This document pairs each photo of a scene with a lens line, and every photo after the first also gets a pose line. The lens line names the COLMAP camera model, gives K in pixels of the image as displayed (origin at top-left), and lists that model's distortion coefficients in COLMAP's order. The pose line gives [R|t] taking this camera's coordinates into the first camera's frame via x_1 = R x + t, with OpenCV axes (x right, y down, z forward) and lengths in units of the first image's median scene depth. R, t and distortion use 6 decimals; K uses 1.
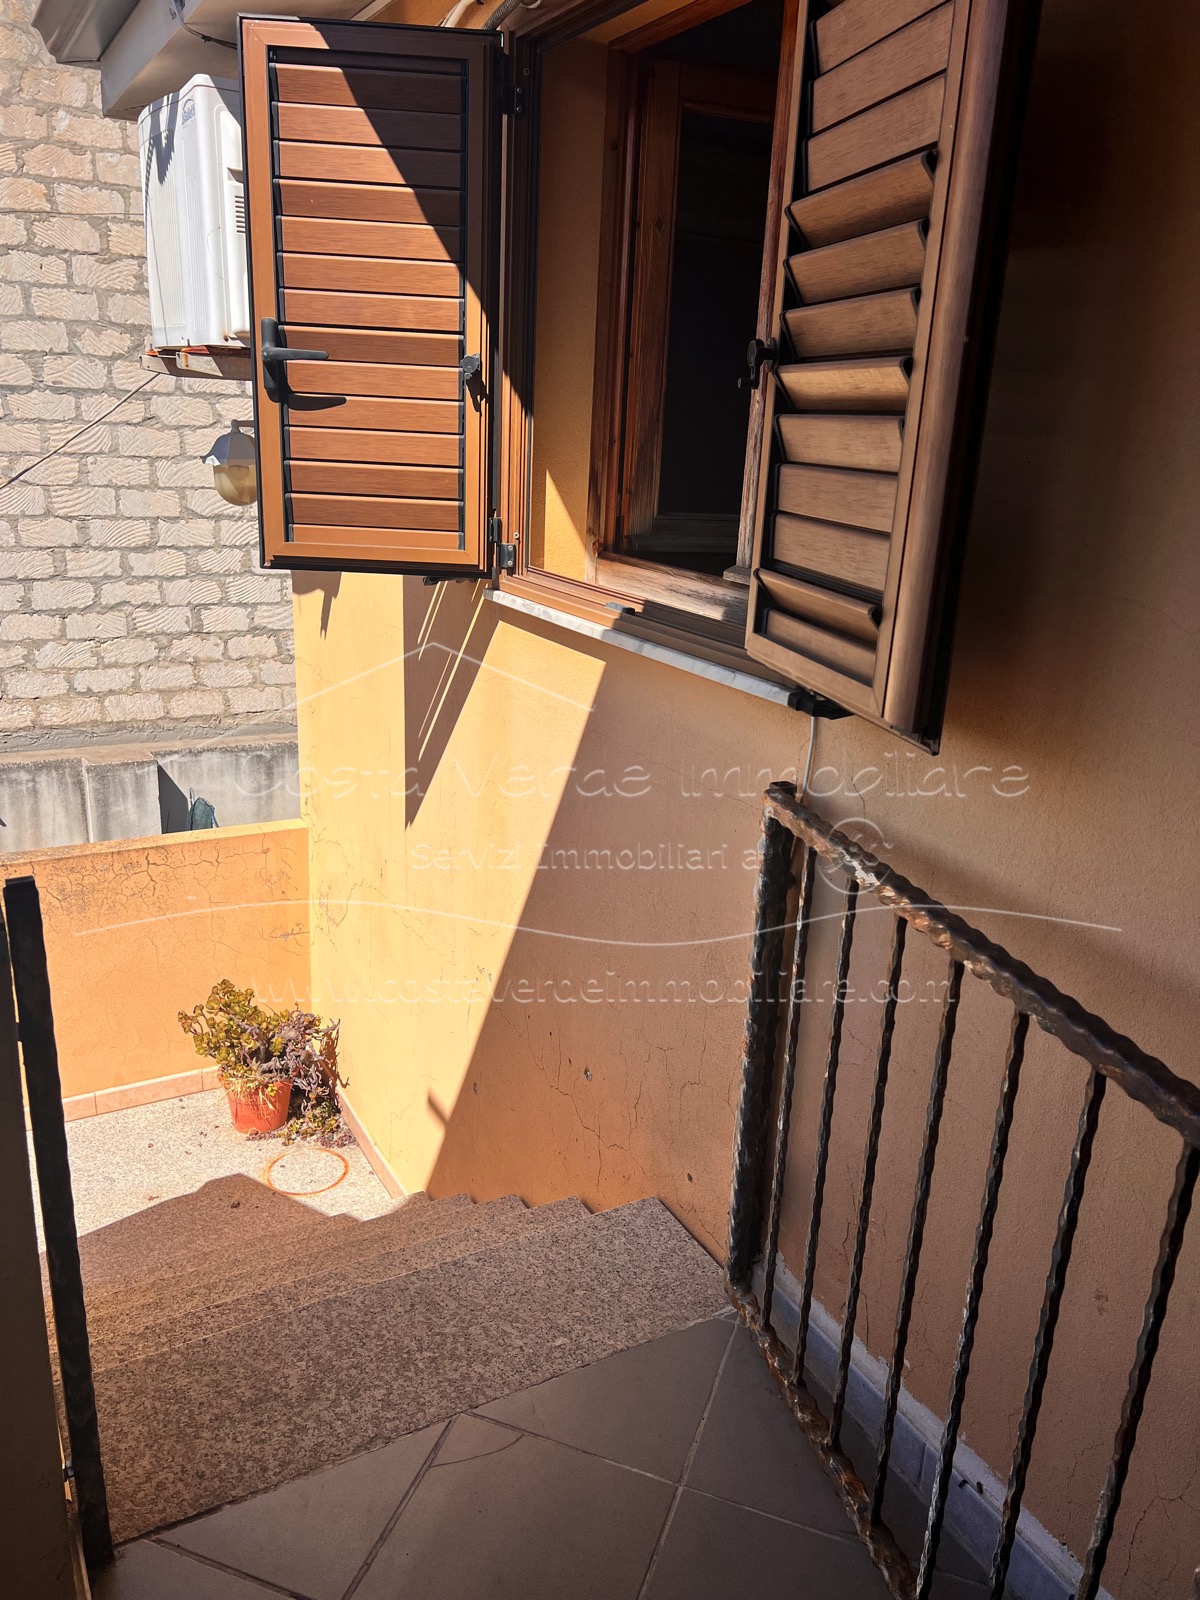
lens RADIAL K [[1193.6, 0, 597.1], [0, 1193.6, 805.6], [0, 0, 1]] dist [0.010409, -0.009180]
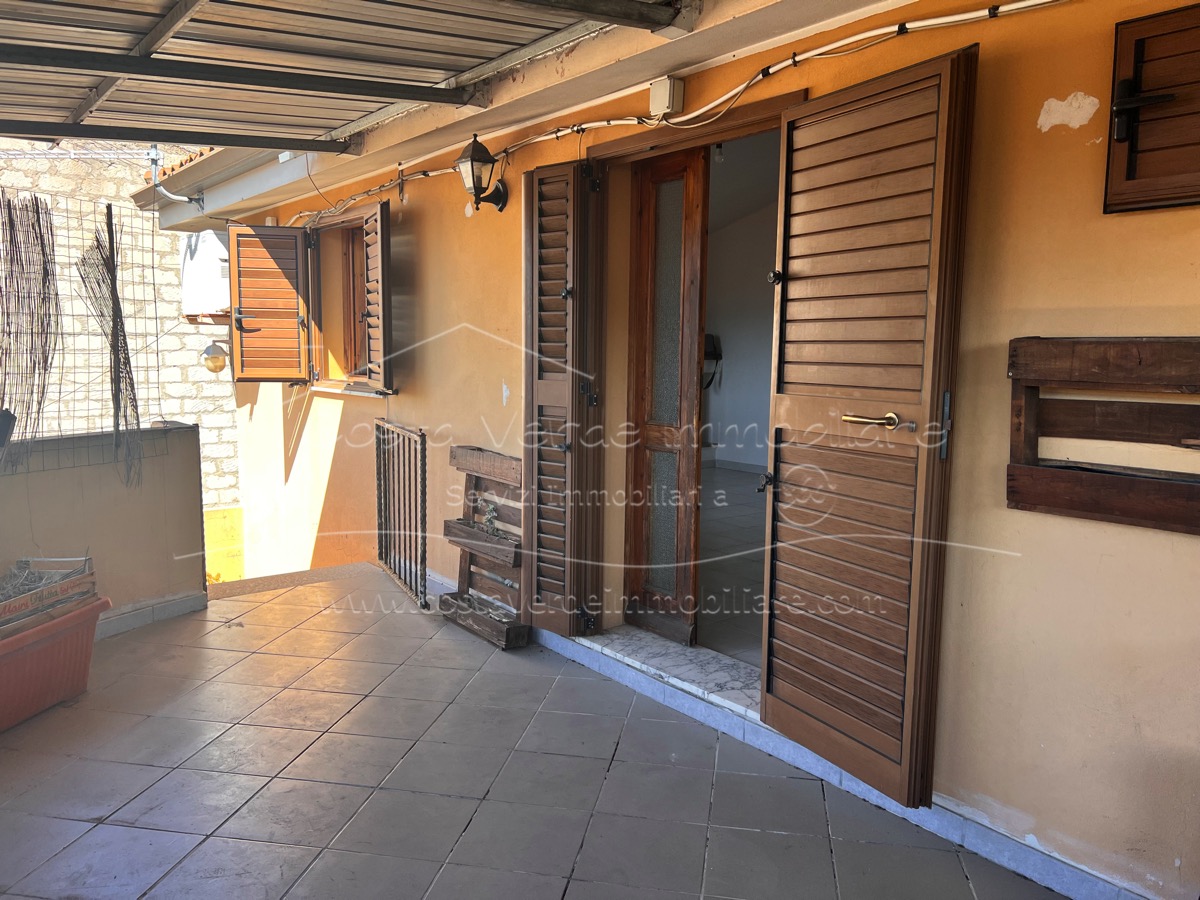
lens RADIAL K [[895.2, 0, 603.4], [0, 895.2, 447.8], [0, 0, 1]] dist [0.010409, -0.009180]
pose [[0.983763, -0.053400, 0.171345, 0.261323], [0.086034, 0.978181, -0.189105, 0.499273], [-0.157508, 0.200776, 0.966892, -1.390926]]
